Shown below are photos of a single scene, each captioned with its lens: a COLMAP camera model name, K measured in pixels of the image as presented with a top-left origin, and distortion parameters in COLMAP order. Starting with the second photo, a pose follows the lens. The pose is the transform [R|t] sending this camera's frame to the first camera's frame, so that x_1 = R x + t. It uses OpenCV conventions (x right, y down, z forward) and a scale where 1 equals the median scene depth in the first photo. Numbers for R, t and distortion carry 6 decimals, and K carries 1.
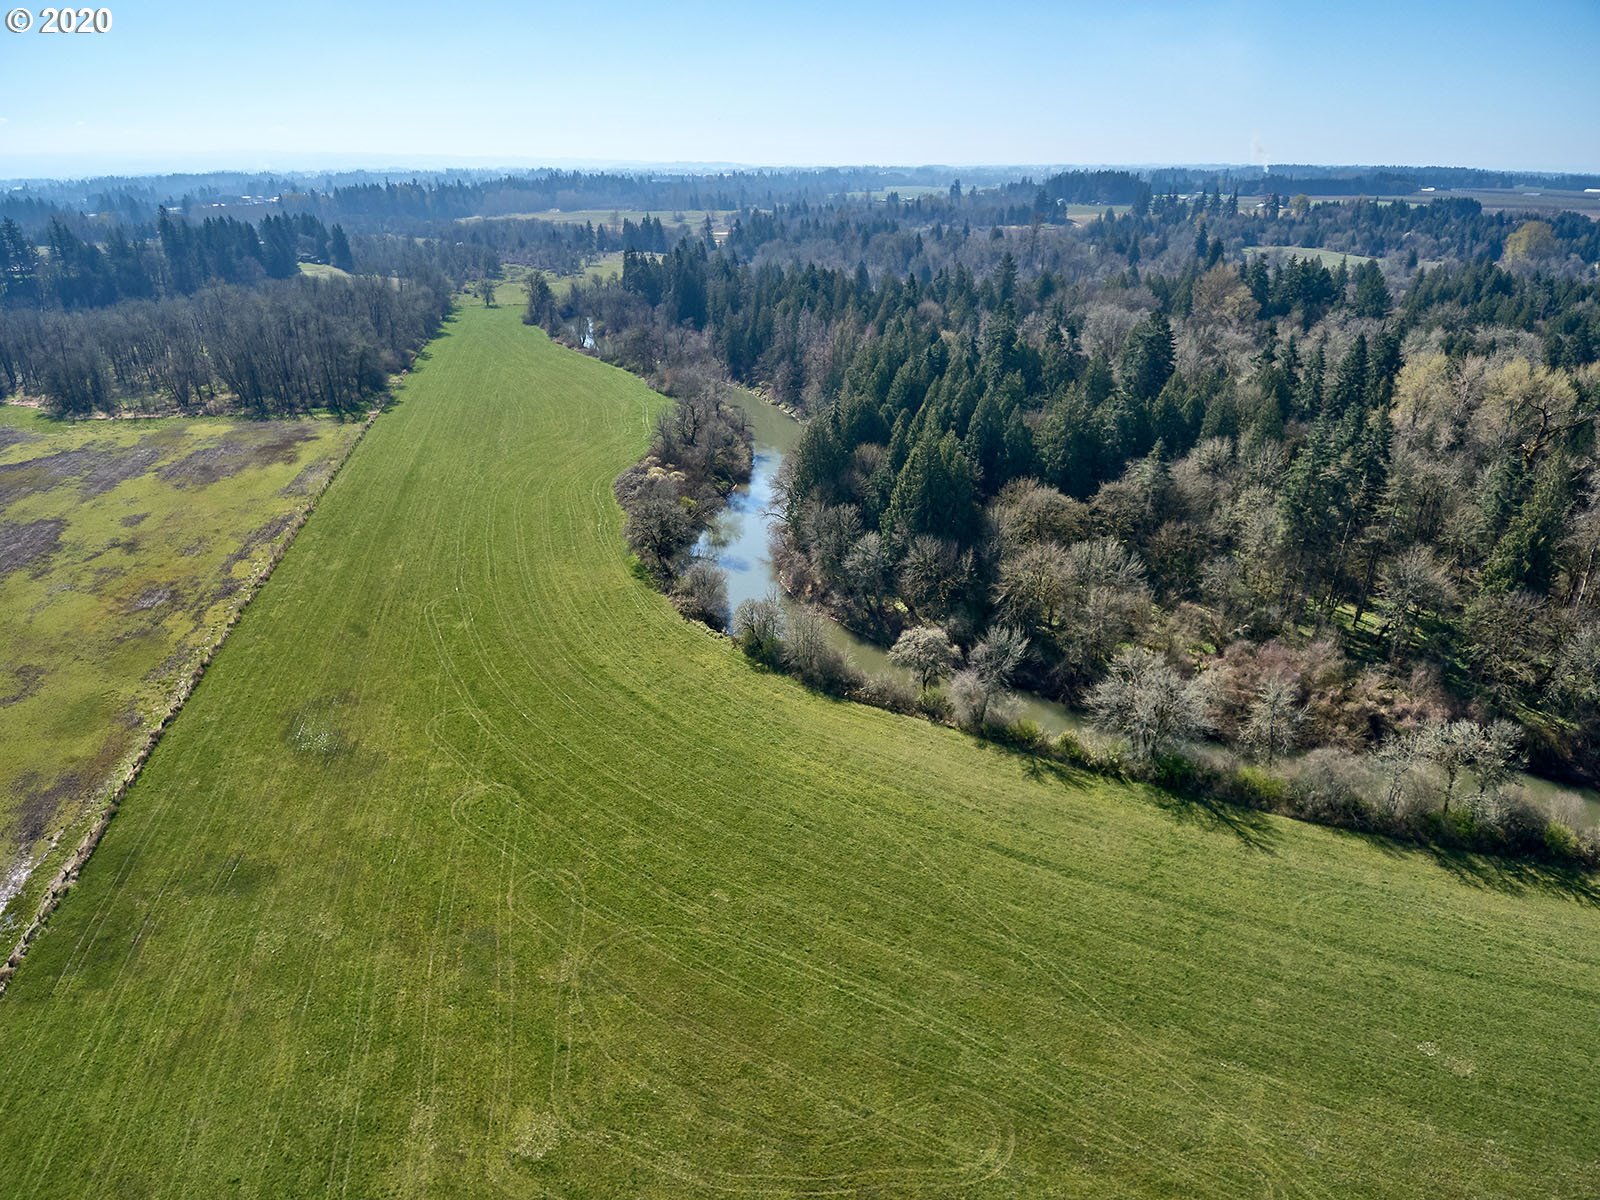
lens RADIAL K [[972.9, 0, 792.4], [0, 972.9, 602.3], [0, 0, 1]] dist [0.106521, -0.143344]
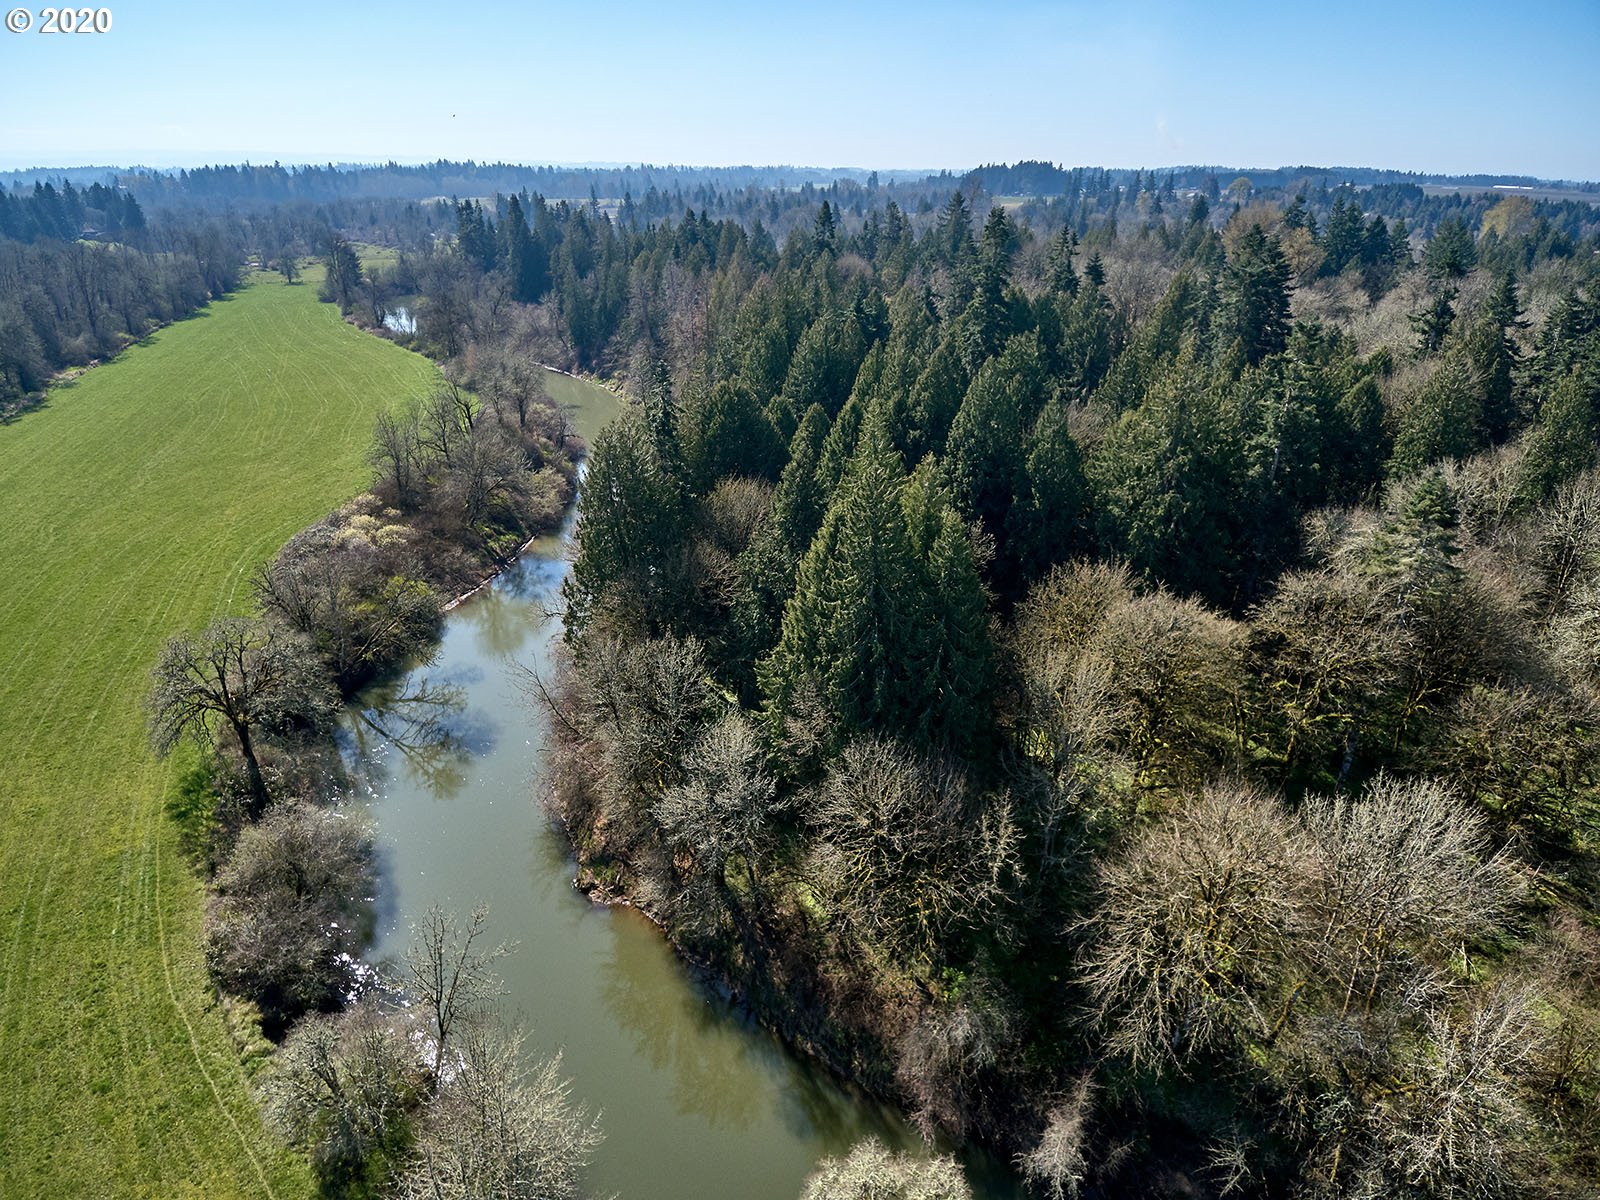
lens RADIAL K [[972.9, 0, 792.4], [0, 972.9, 602.3], [0, 0, 1]] dist [0.106521, -0.143344]
pose [[0.996945, -0.022789, 0.074703, 0.065651], [0.023051, 0.999731, -0.002656, -0.099158], [-0.074623, 0.004370, 0.997202, 0.519867]]
